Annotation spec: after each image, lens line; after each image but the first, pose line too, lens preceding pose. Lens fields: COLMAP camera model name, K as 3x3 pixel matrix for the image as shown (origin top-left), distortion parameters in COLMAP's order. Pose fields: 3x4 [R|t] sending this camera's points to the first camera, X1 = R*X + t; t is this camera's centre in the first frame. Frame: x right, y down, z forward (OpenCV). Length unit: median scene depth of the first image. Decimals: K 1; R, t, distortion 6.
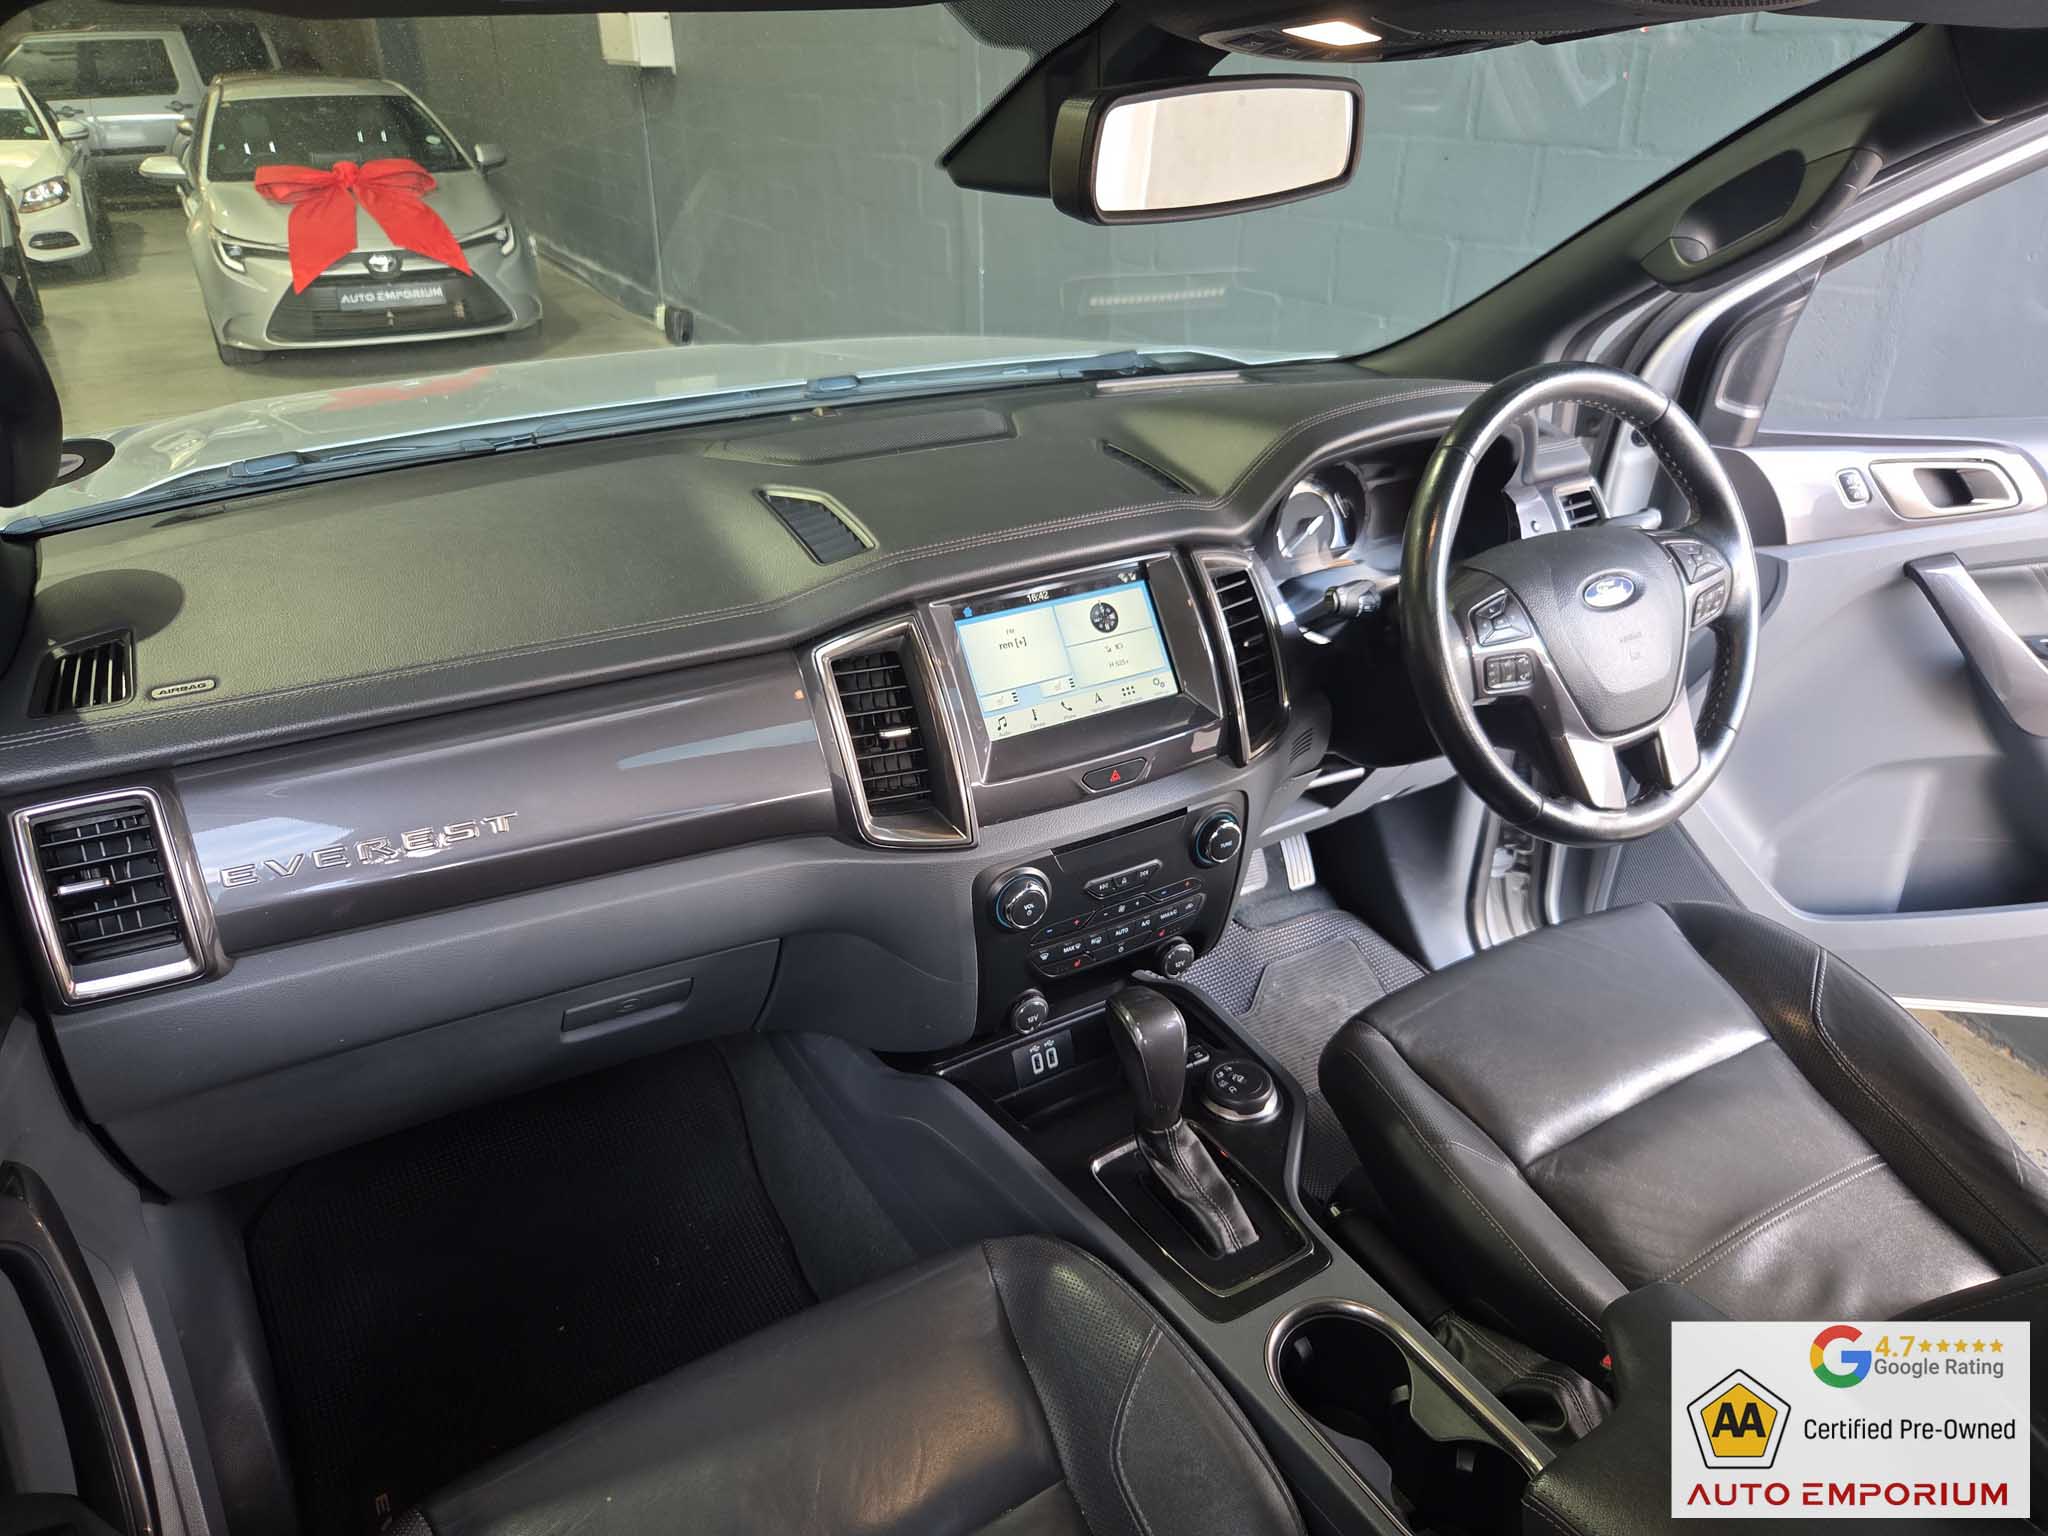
lens RADIAL K [[1438.6, 0, 1024.0], [0, 1438.6, 768.0], [0, 0, 1]] dist [0.062307, -0.080403]
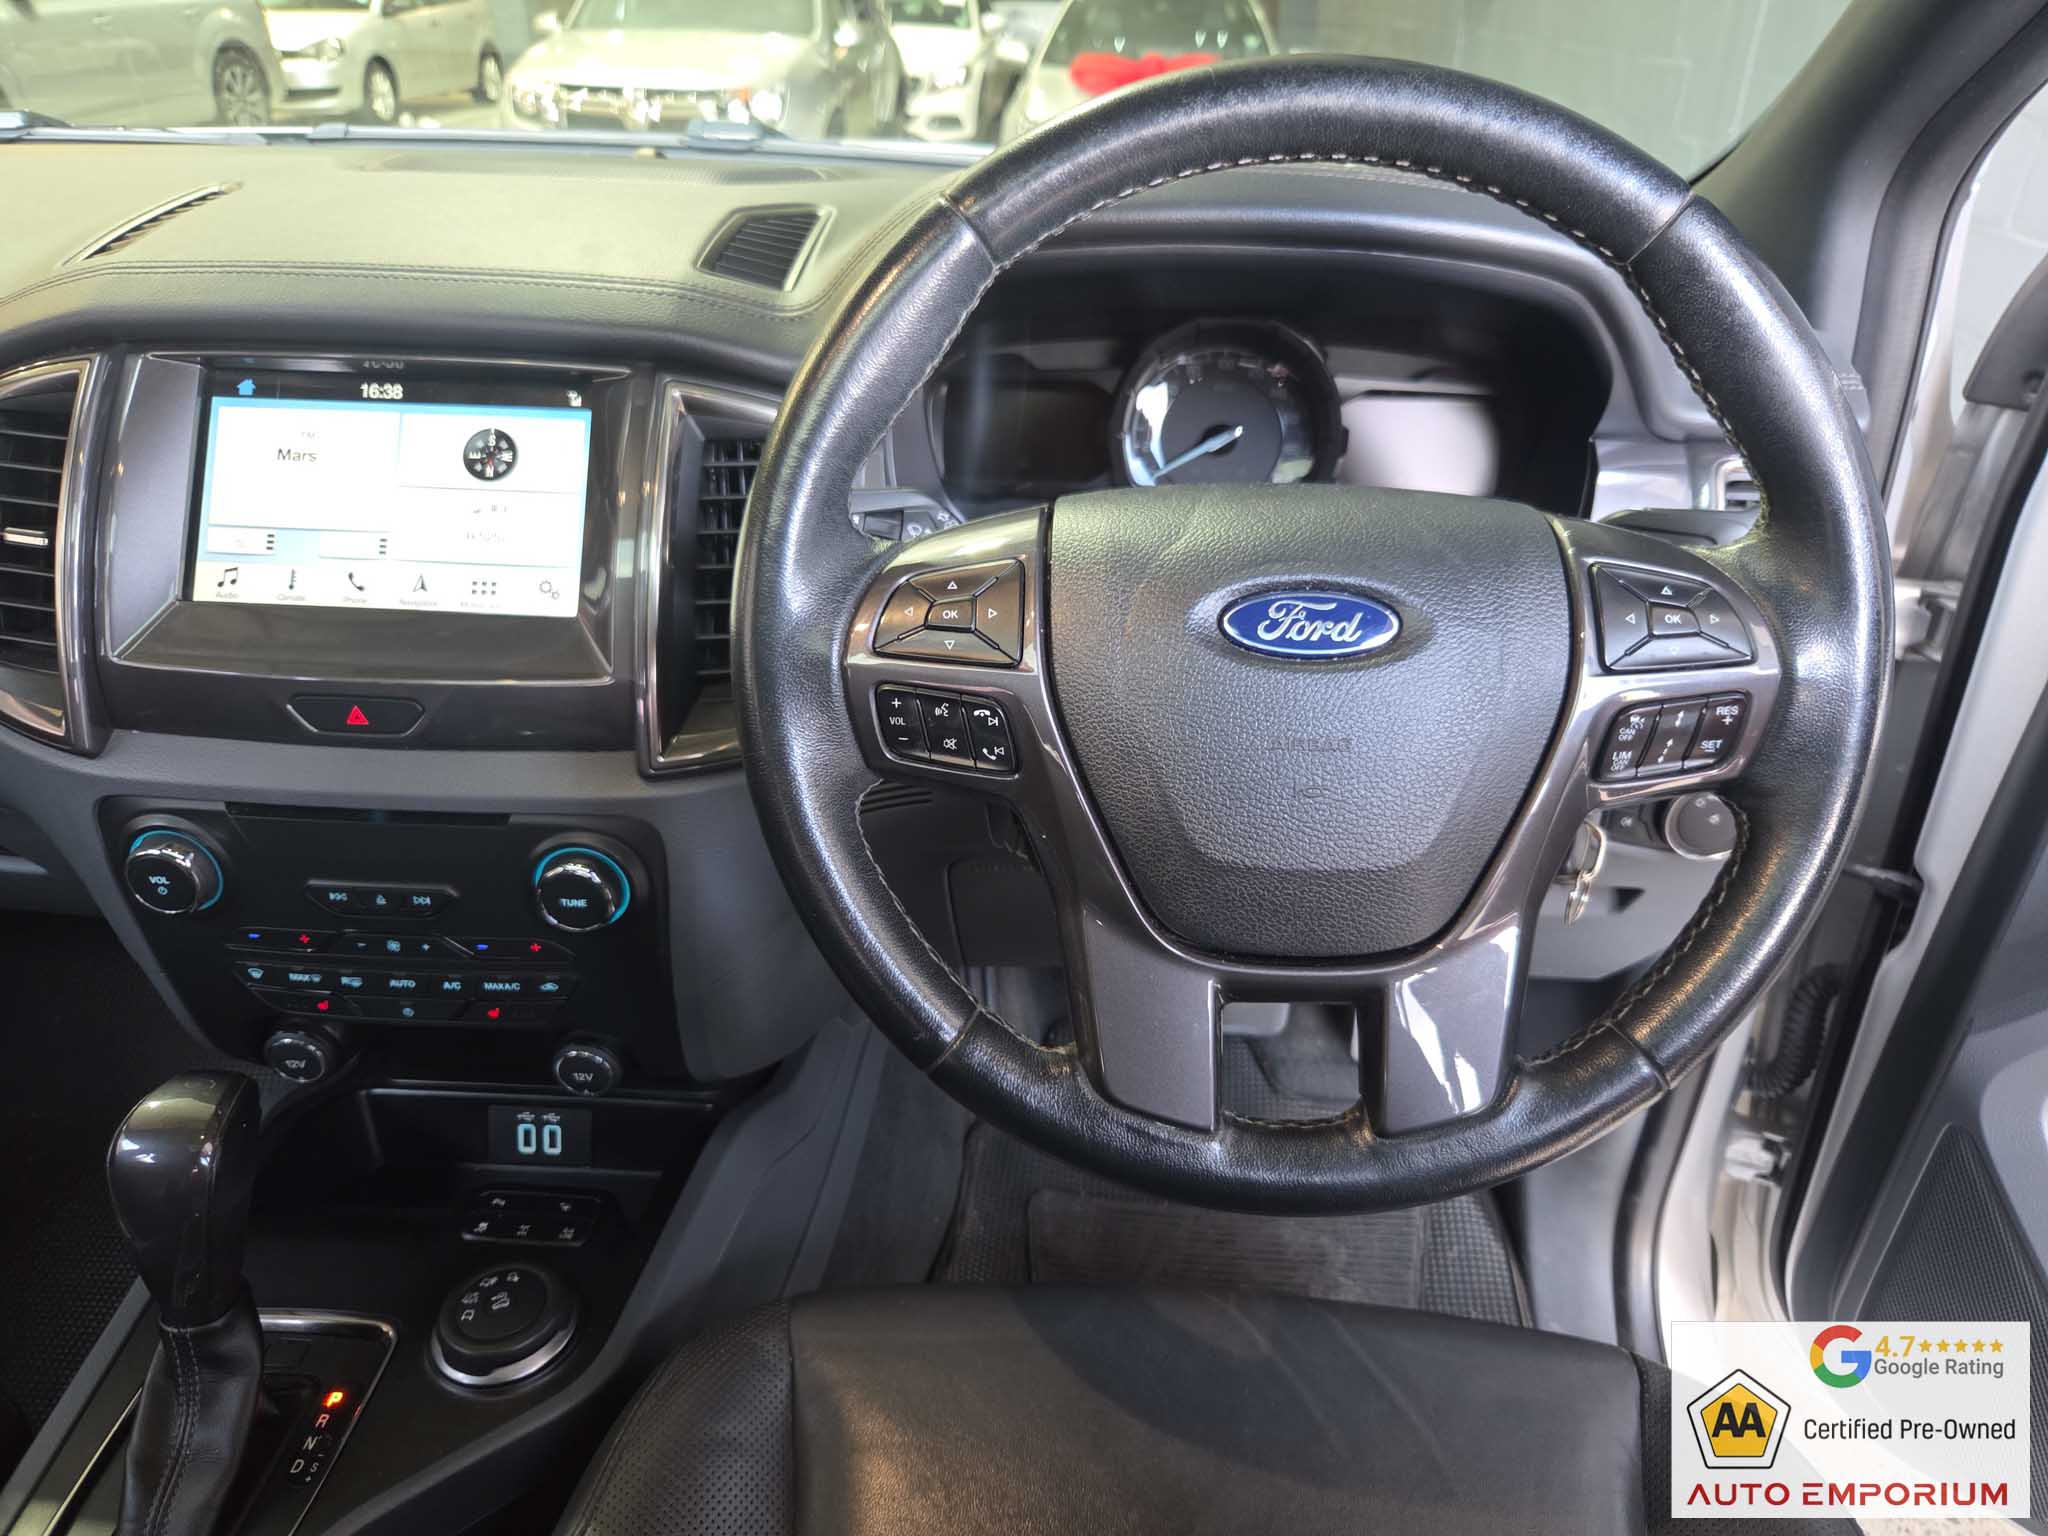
lens RADIAL K [[1438.6, 0, 1024.0], [0, 1438.6, 768.0], [0, 0, 1]] dist [0.062307, -0.080403]
pose [[0.832085, 0.287085, -0.474570, 0.542147], [-0.273982, 0.956692, 0.098352, -0.100163], [0.482253, 0.048187, 0.874706, 0.602140]]
